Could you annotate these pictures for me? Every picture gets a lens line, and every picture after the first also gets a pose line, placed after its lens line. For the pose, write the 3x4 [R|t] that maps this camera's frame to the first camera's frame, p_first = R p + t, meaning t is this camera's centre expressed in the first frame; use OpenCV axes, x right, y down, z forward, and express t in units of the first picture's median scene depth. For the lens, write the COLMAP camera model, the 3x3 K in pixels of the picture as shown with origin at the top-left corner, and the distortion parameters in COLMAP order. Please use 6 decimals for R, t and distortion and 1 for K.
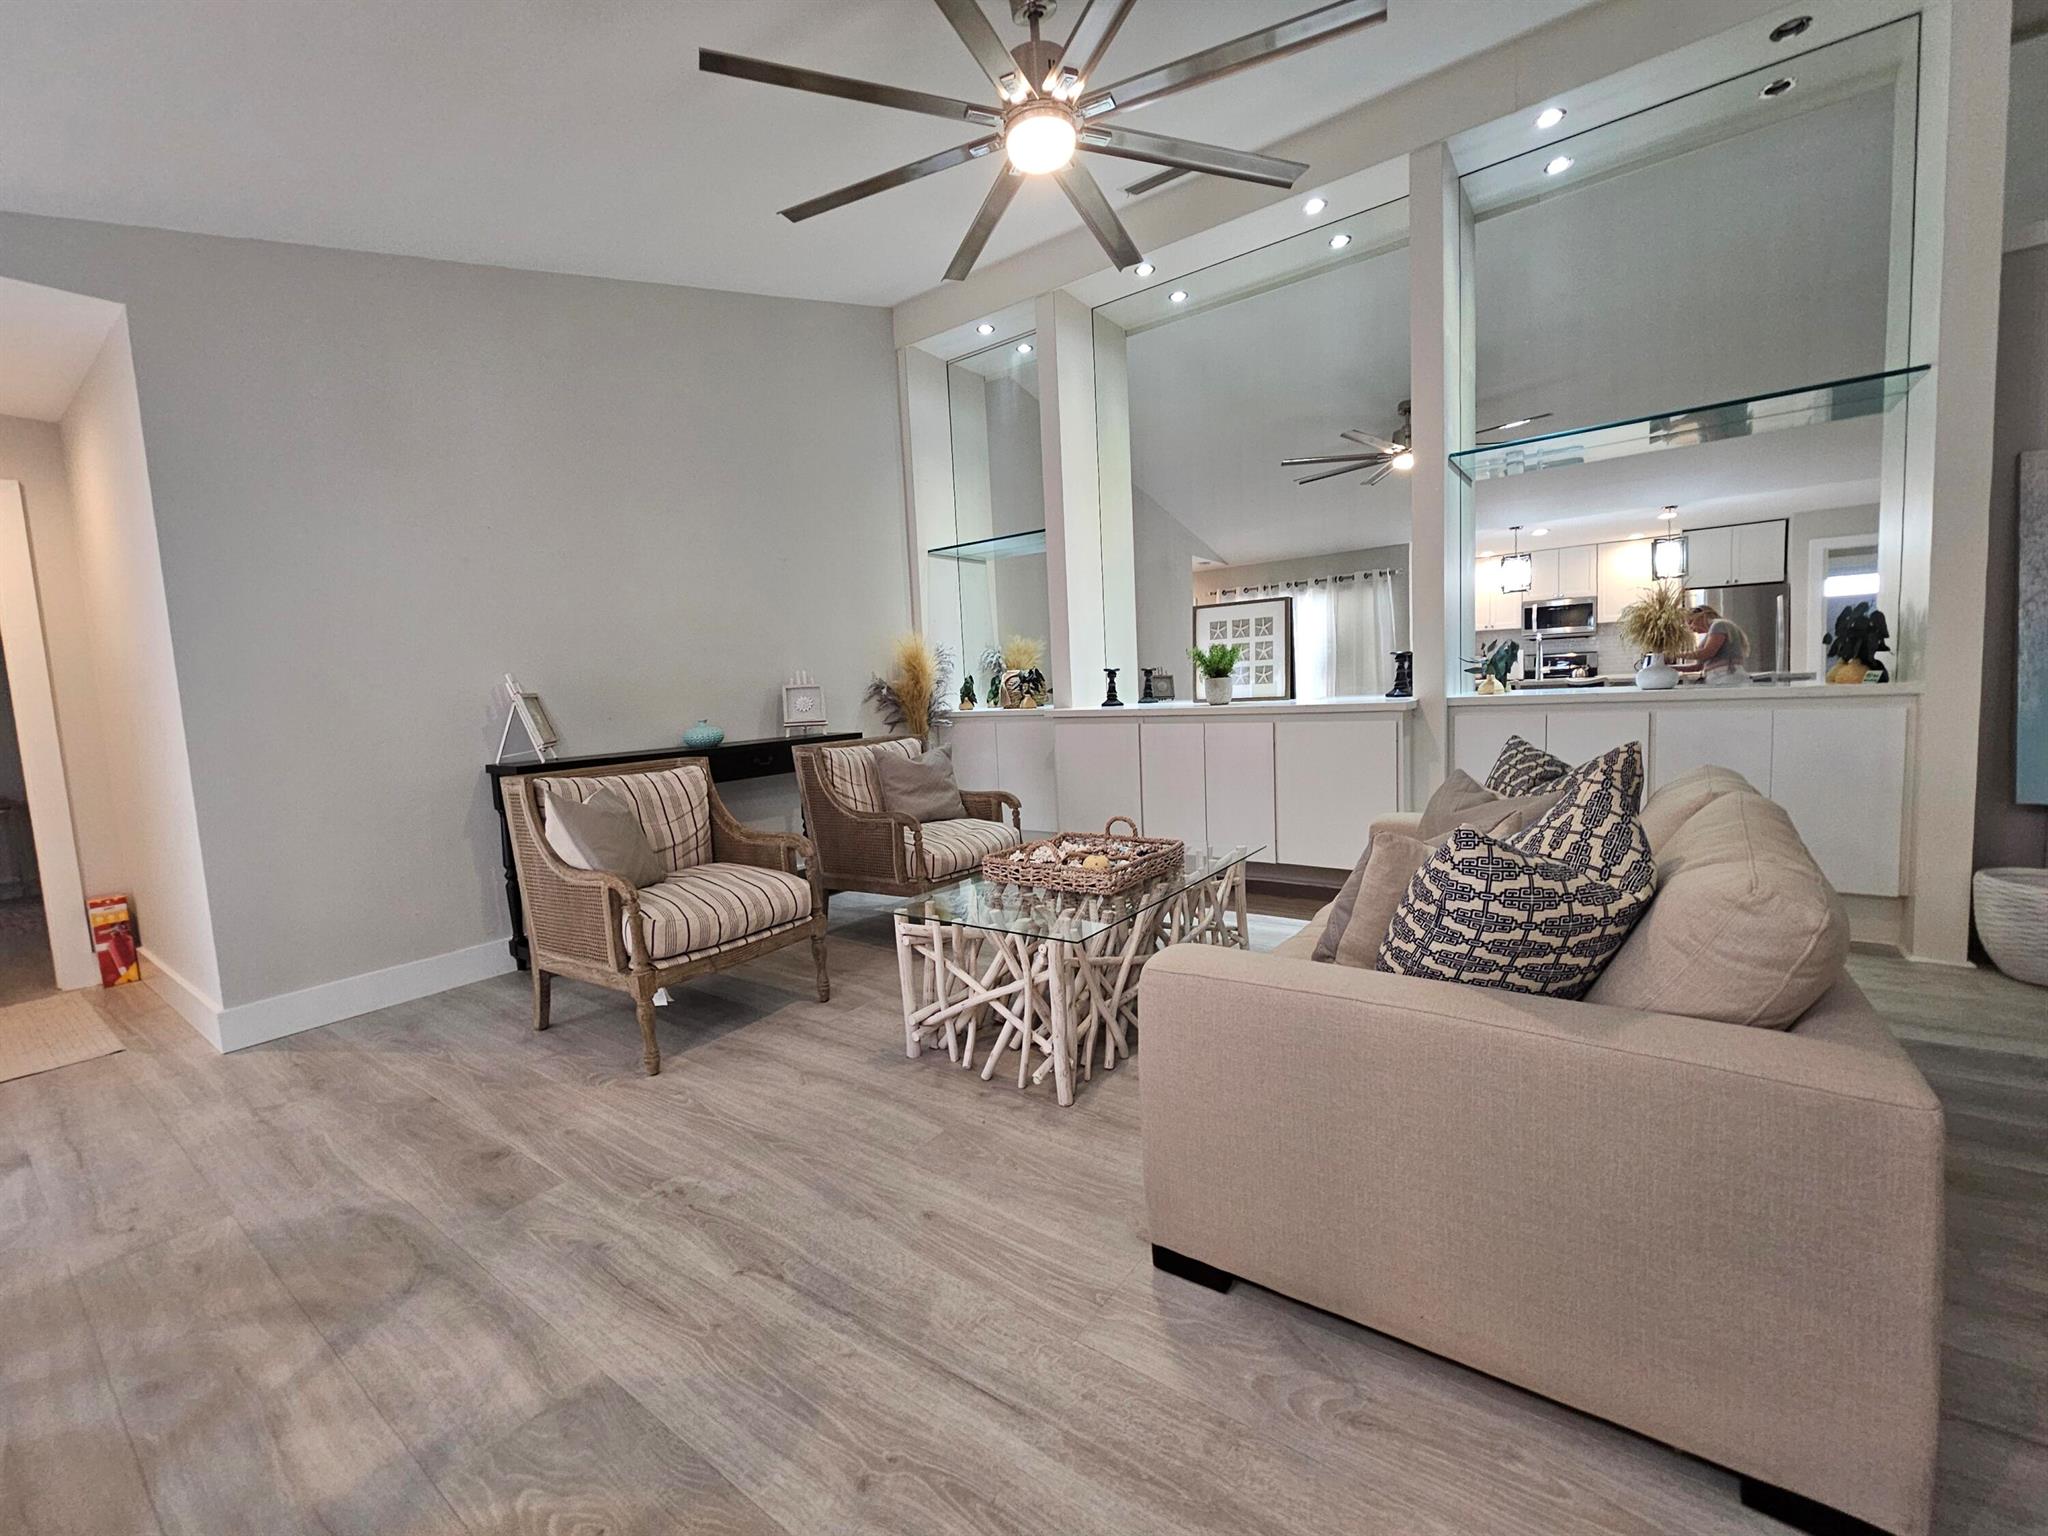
lens RADIAL K [[835.4, 0, 1020.9], [0, 835.4, 761.5], [0, 0, 1]] dist [0.000116, 0.000339]
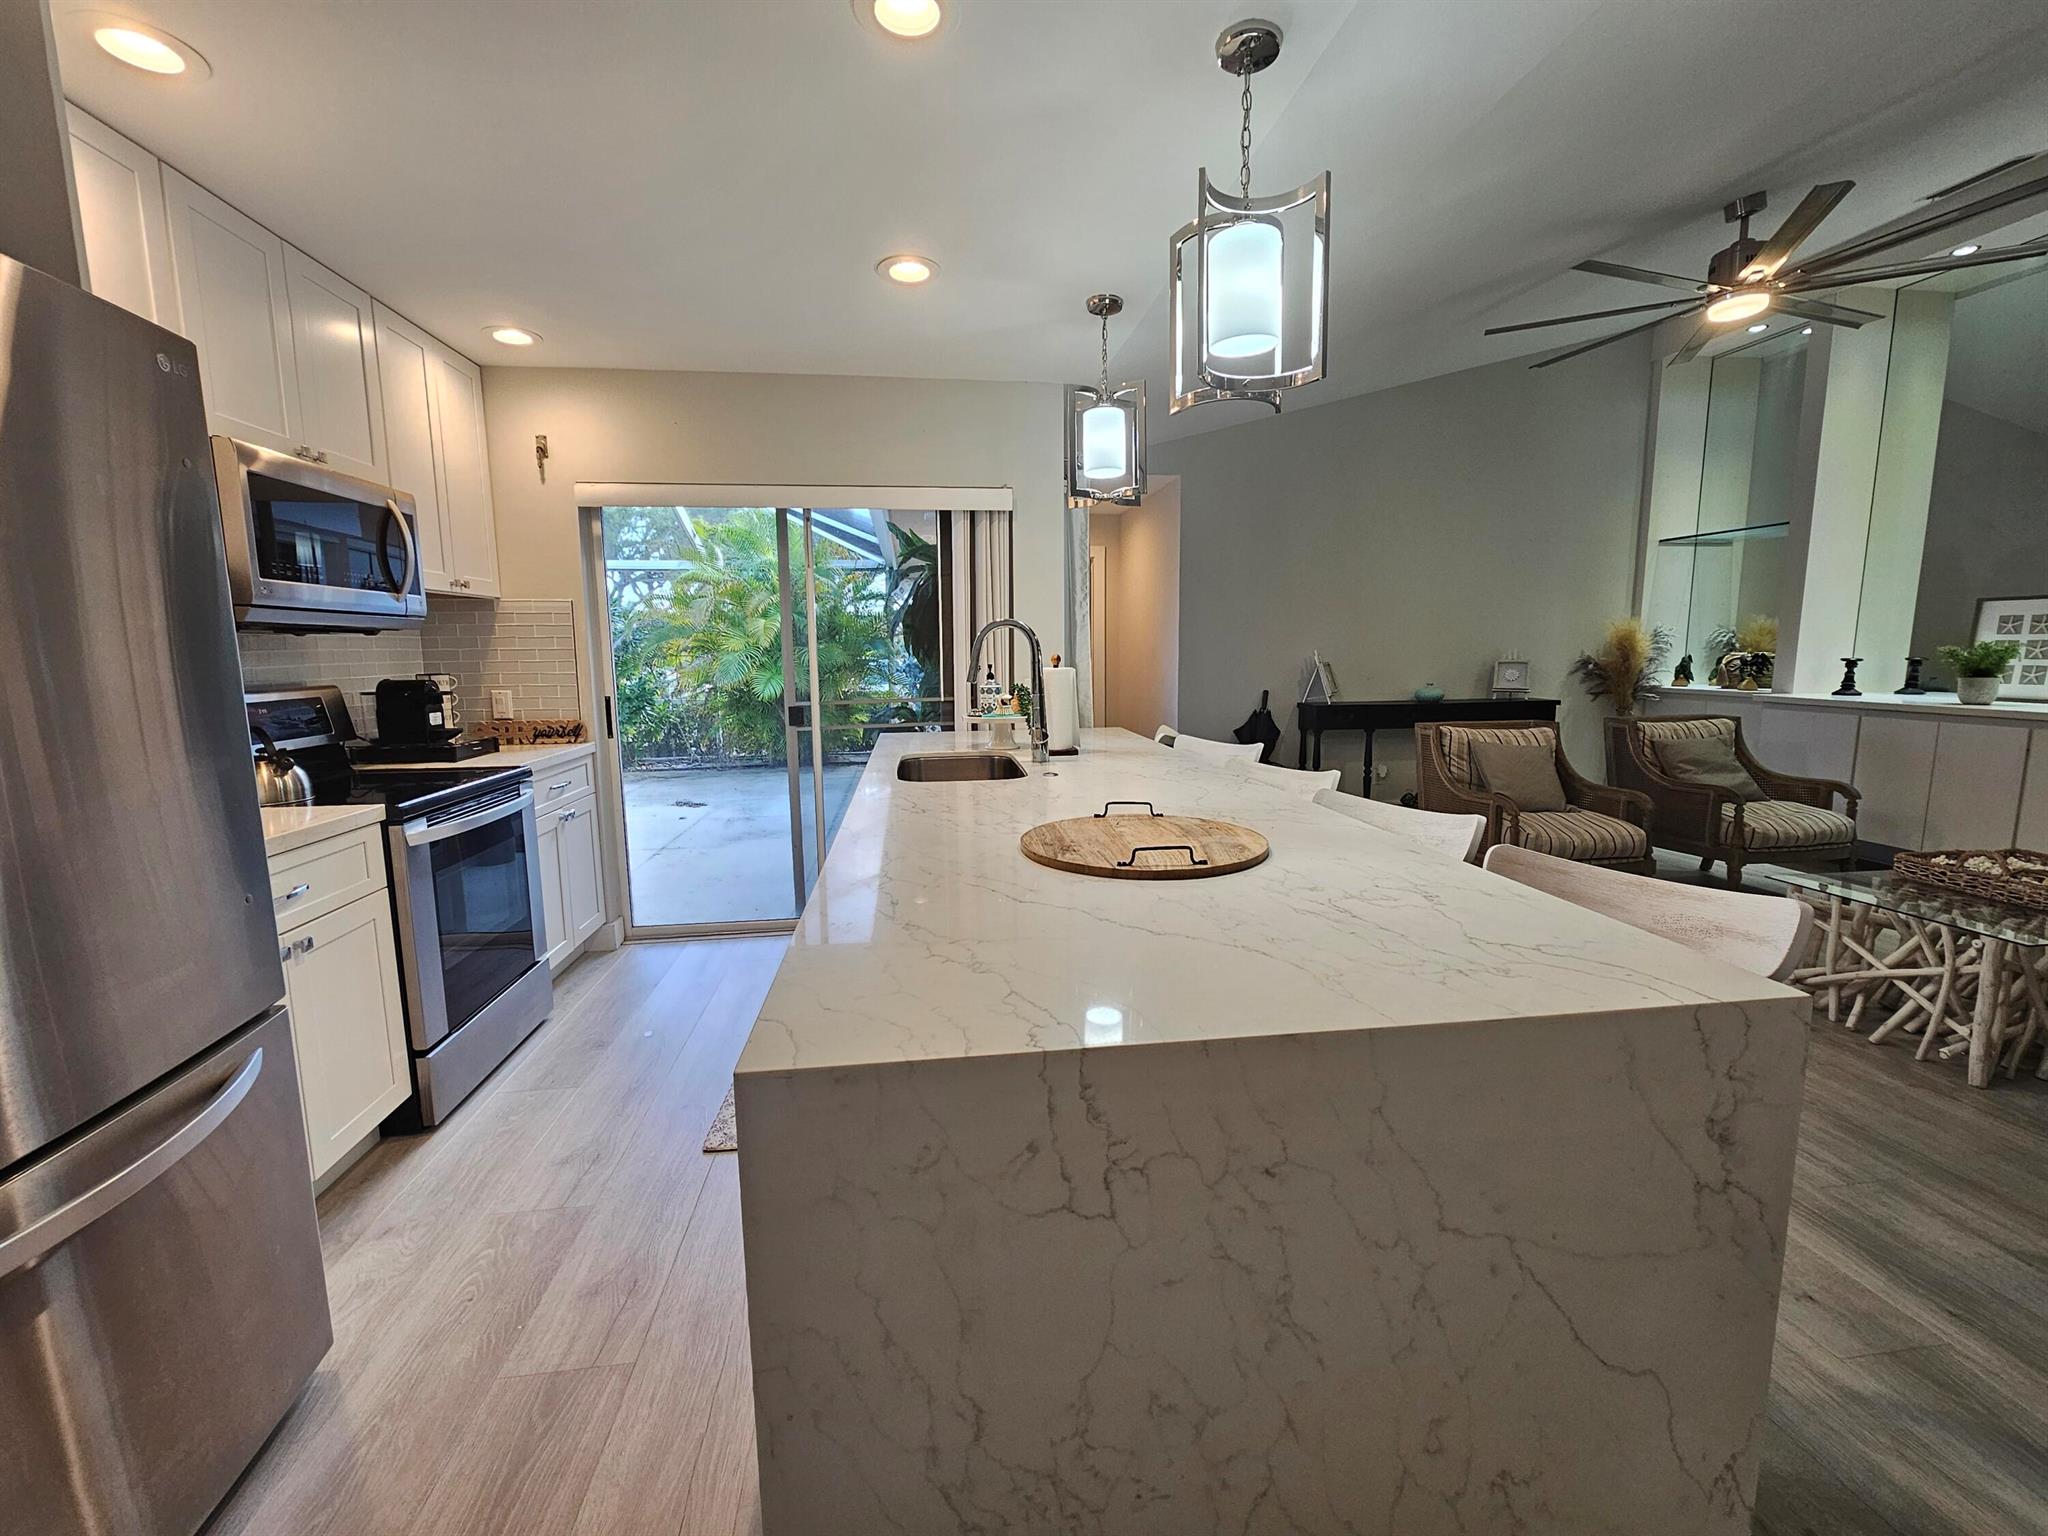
lens RADIAL K [[839.5, 0, 1022.5], [0, 839.5, 766.4], [0, 0, 1]] dist [-0.002349, 0.000126]
pose [[0.693814, 0.141831, -0.706050, 0.230829], [-0.087251, 0.989747, 0.113081, -0.013274], [0.714850, -0.016854, 0.699075, -0.687981]]
